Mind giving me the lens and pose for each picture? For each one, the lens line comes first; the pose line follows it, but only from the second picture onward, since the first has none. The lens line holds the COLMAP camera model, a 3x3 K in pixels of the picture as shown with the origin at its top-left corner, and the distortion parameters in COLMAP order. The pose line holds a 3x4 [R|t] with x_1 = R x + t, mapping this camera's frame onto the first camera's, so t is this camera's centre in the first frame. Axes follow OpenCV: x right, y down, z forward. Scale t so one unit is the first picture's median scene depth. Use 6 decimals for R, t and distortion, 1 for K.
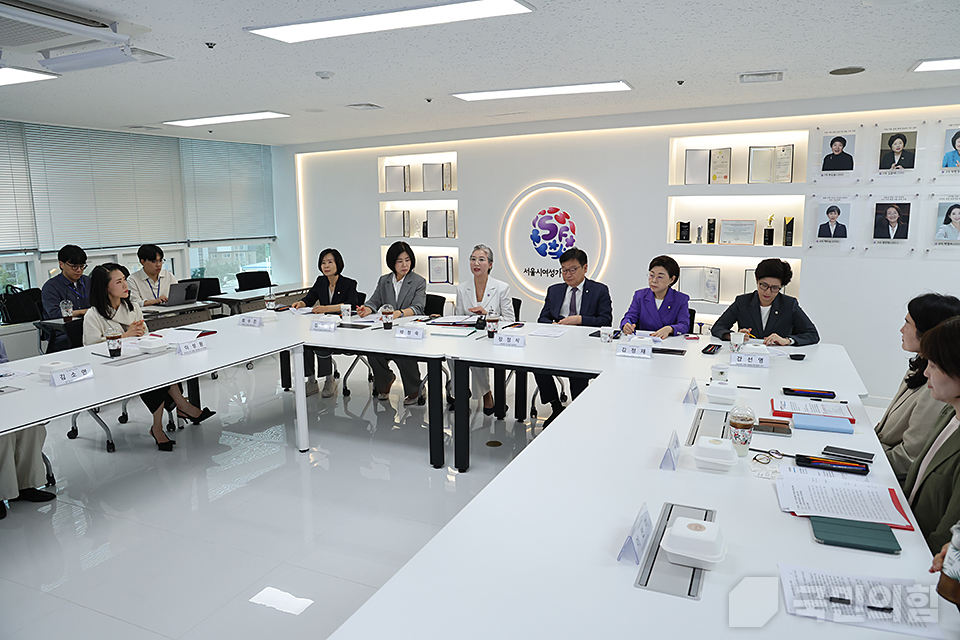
lens RADIAL K [[659.6, 0, 480.0], [0, 659.6, 320.0], [0, 0, 1]] dist [-0.094466, 0.047187]
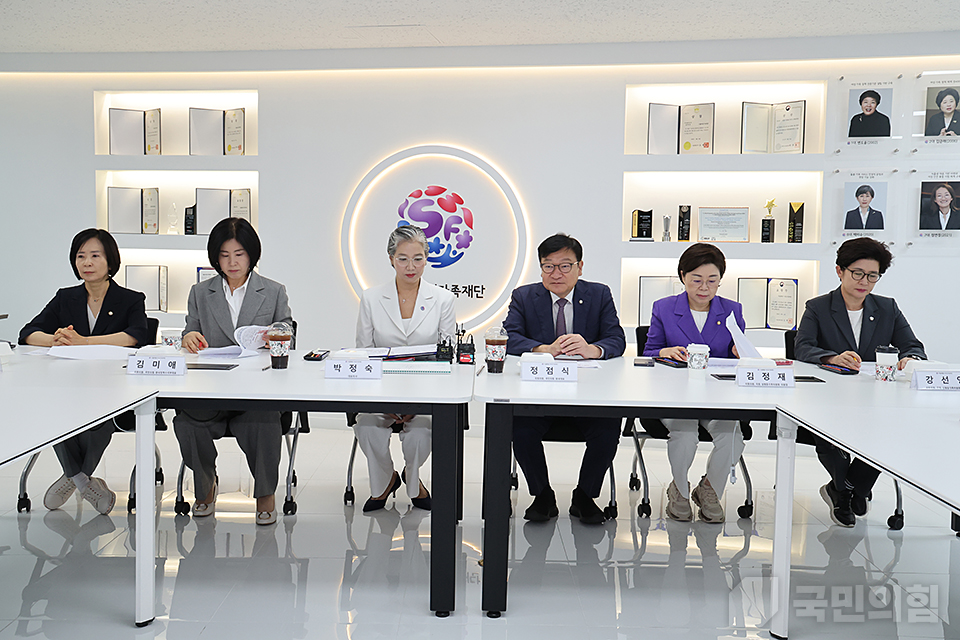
lens RADIAL K [[948.4, 0, 482.0], [0, 948.4, 309.2], [0, 0, 1]] dist [0.014988, 0.042745]
pose [[0.914686, -0.003022, 0.404153, -0.244845], [0.043191, 0.994977, -0.090310, 0.034587], [-0.401850, 0.100061, 0.910222, 0.186532]]
